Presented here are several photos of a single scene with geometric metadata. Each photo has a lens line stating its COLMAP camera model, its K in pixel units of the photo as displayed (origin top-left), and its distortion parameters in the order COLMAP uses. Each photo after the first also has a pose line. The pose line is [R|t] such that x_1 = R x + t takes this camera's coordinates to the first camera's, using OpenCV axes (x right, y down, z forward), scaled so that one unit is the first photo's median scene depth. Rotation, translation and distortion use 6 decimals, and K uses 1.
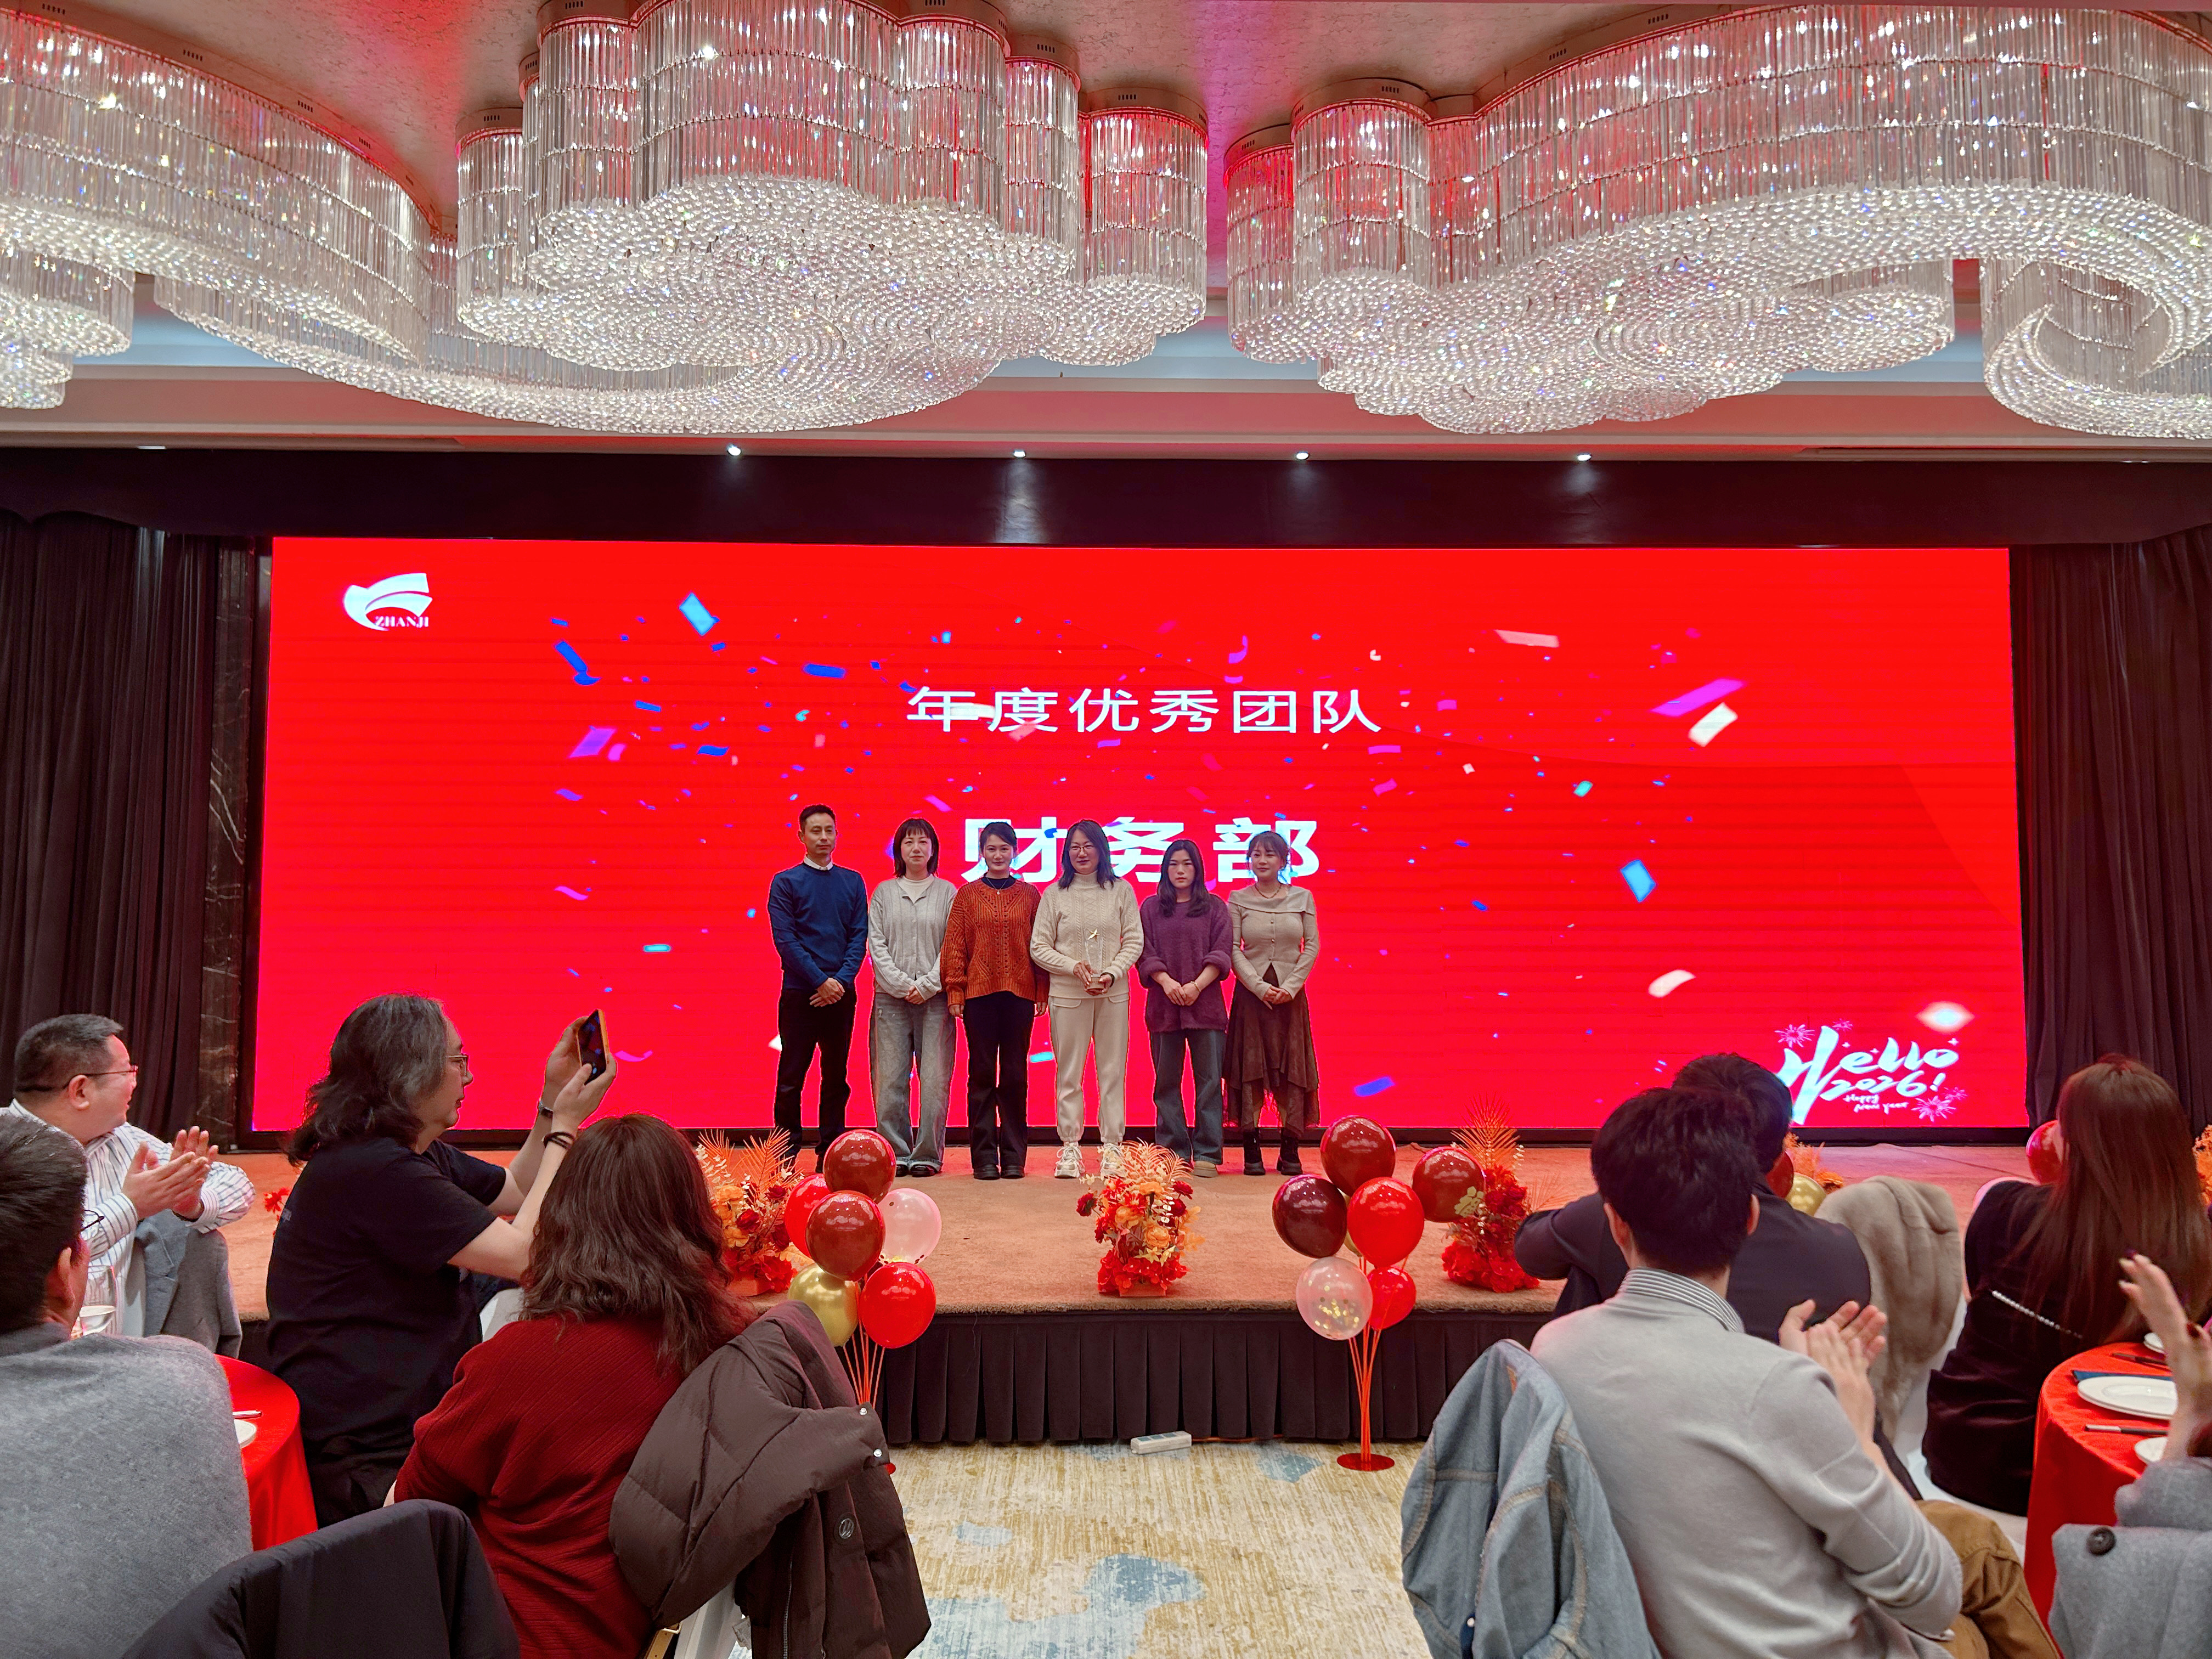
lens RADIAL K [[1733.6, 0, 1091.4], [0, 1733.6, 821.8], [0, 0, 1]] dist [0.050469, -0.061503]
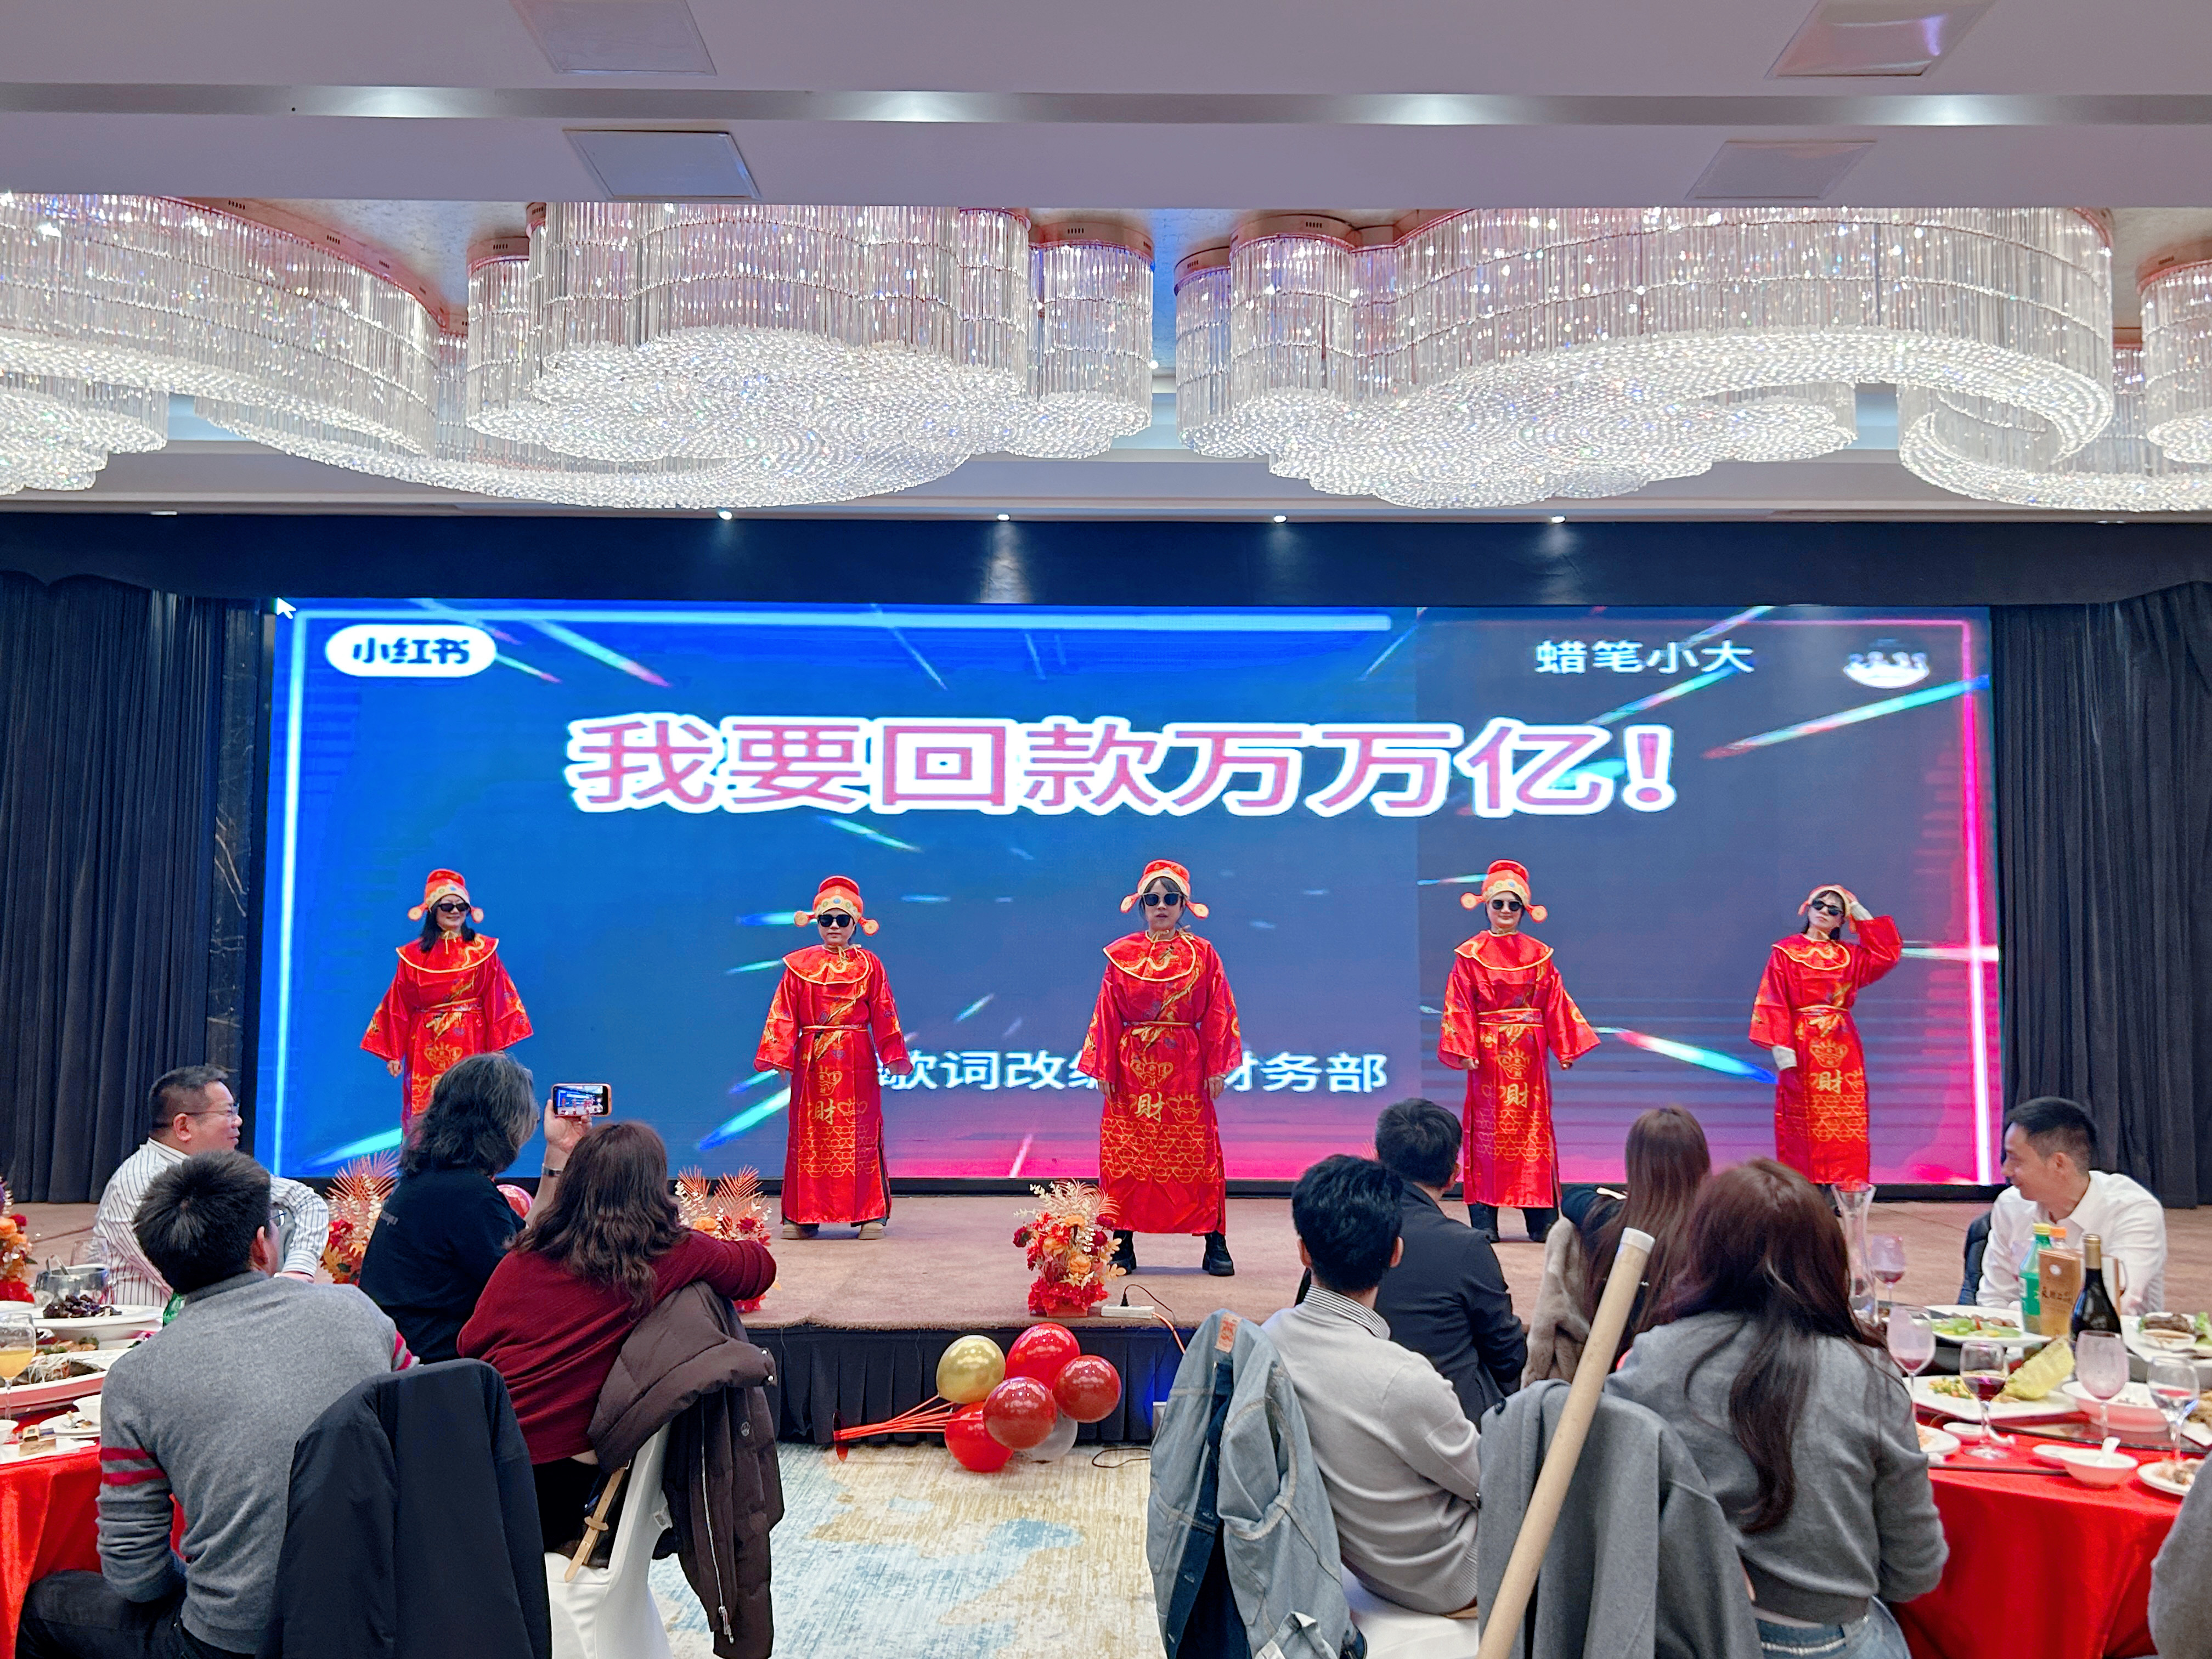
lens RADIAL K [[2018.3, 0, 1110.8], [0, 2018.3, 802.5], [0, 0, 1]] dist [0.102796, -0.227168]
pose [[0.999709, 0.001518, -0.024060, 0.076561], [-0.001974, 0.999819, -0.018923, -0.032229], [0.024027, 0.018965, 0.999531, -0.282016]]
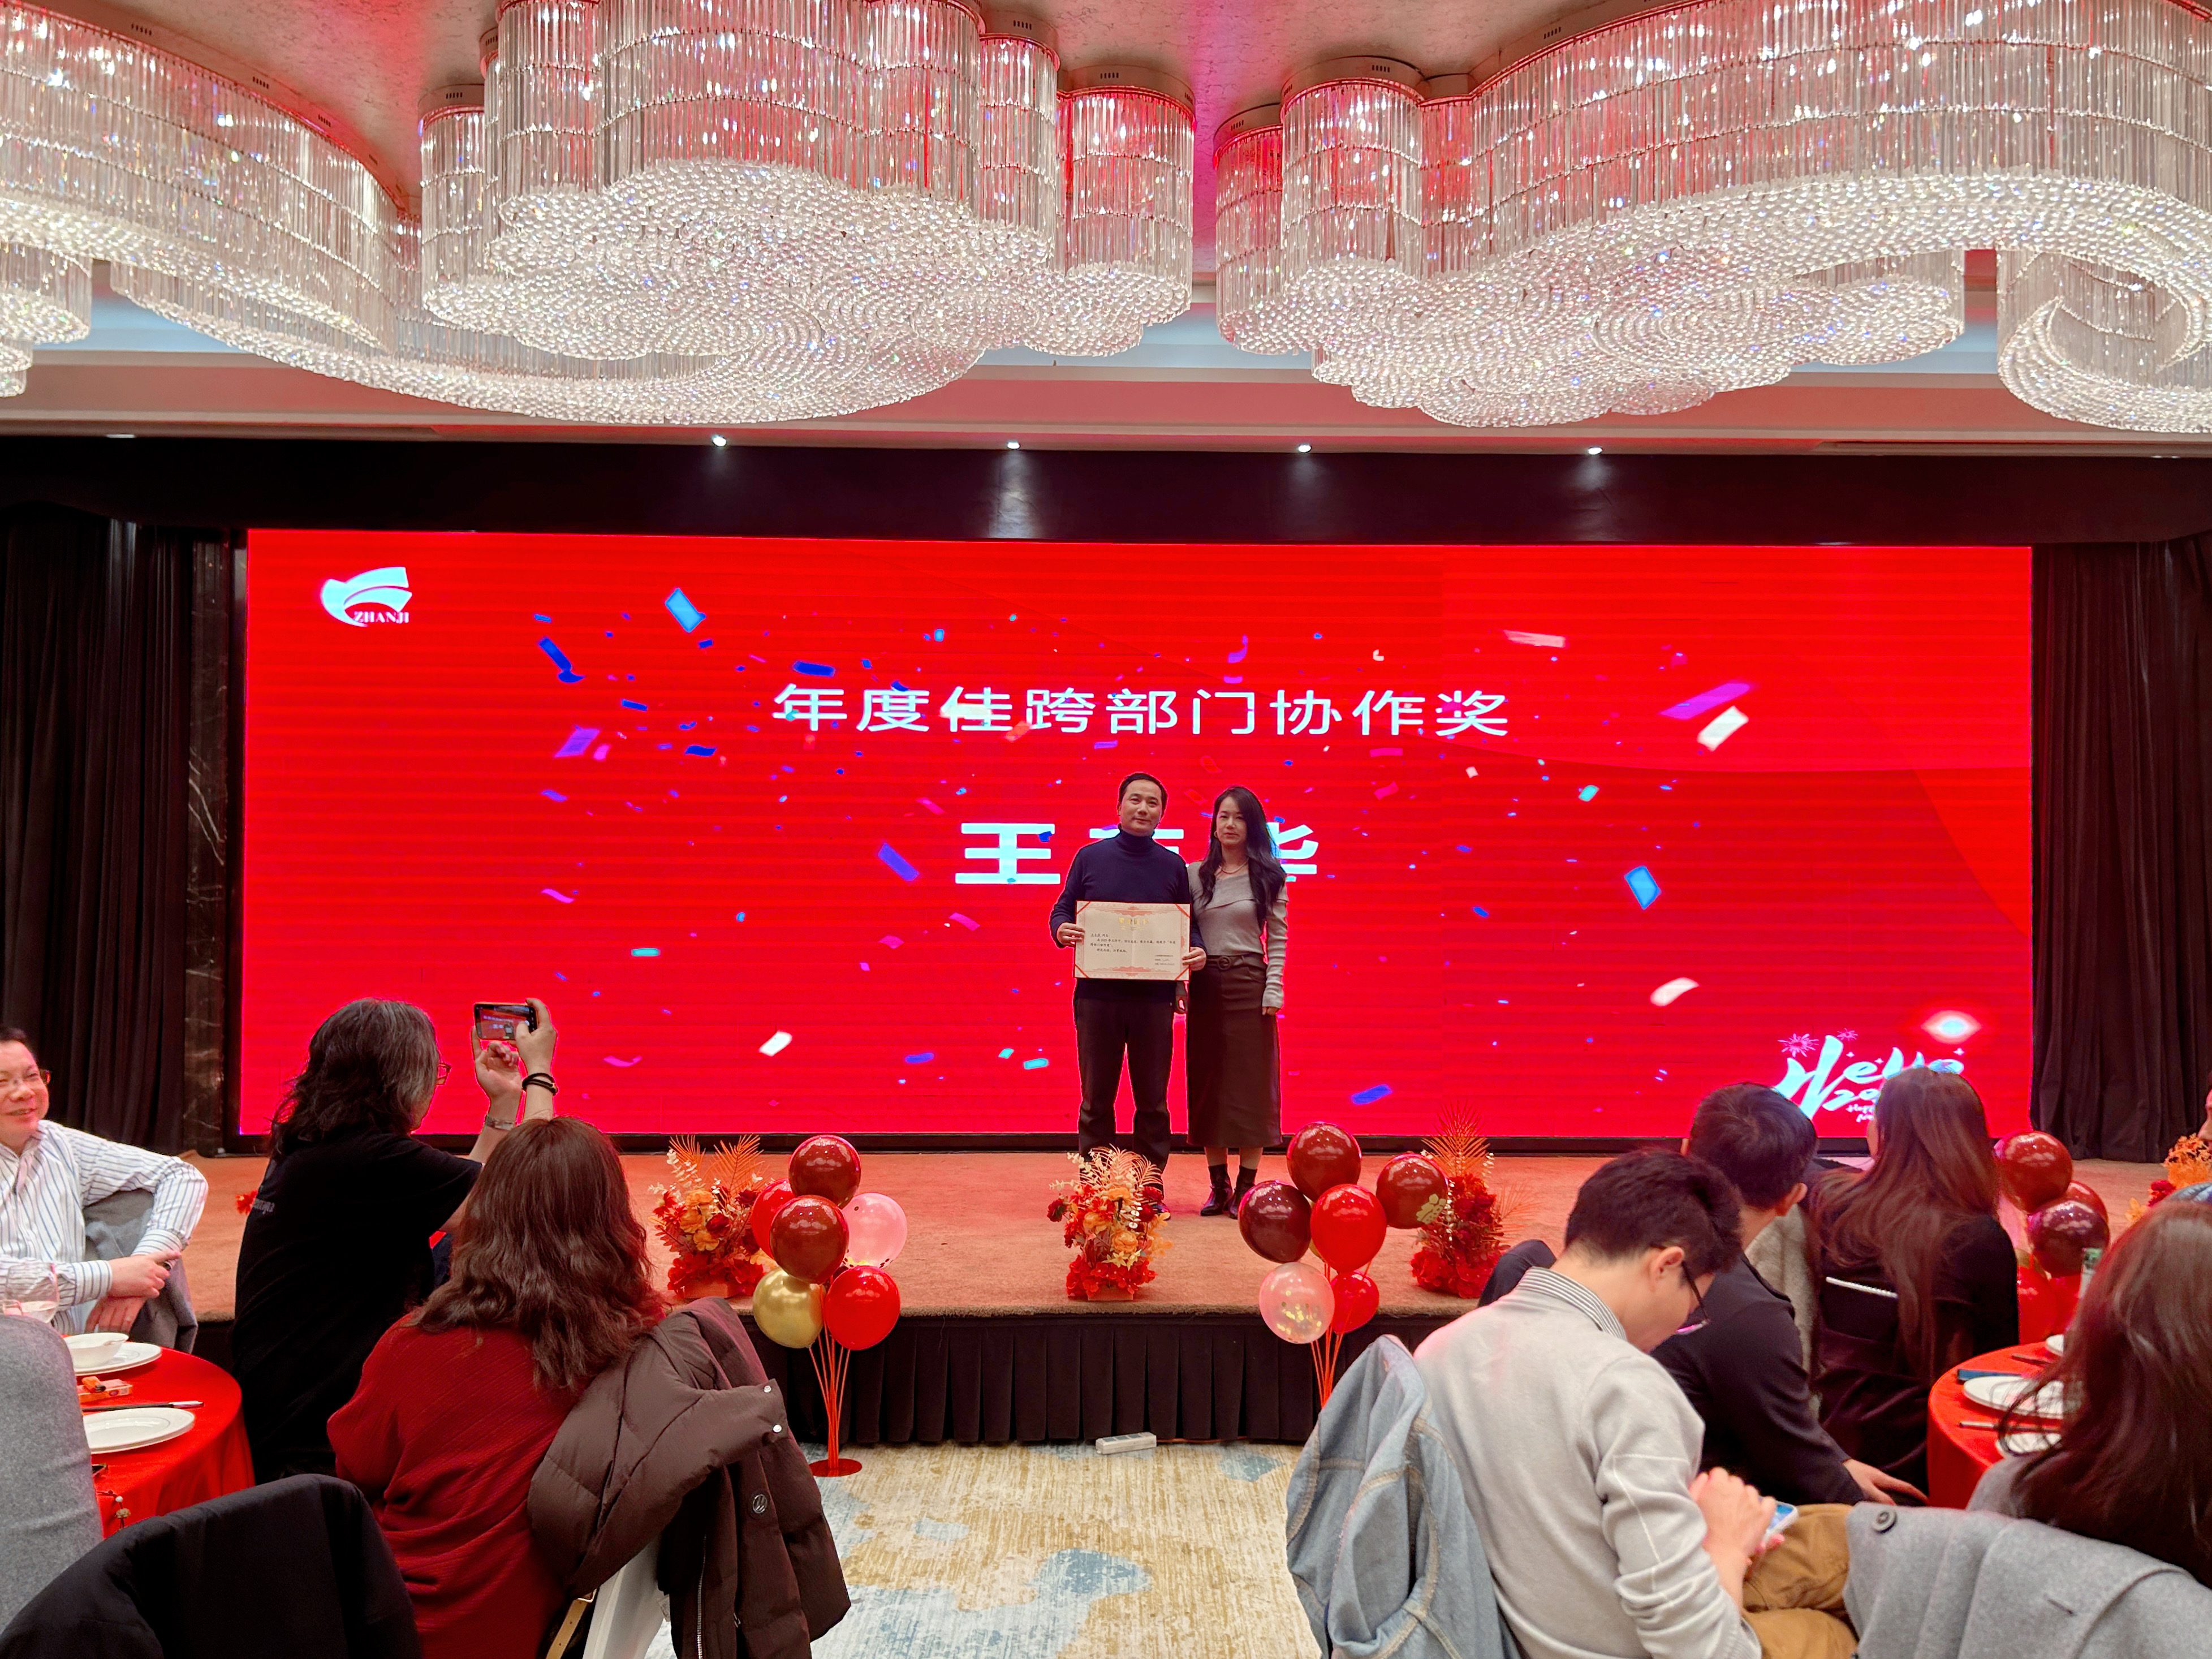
lens RADIAL K [[1788.8, 0, 1114.8], [0, 1788.8, 912.1], [0, 0, 1]] dist [0.042463, -0.041887]
pose [[0.999987, 0.003880, -0.003210, 0.029538], [-0.003714, 0.998735, 0.050154, -0.002957], [0.003400, -0.050142, 0.998736, -0.020098]]
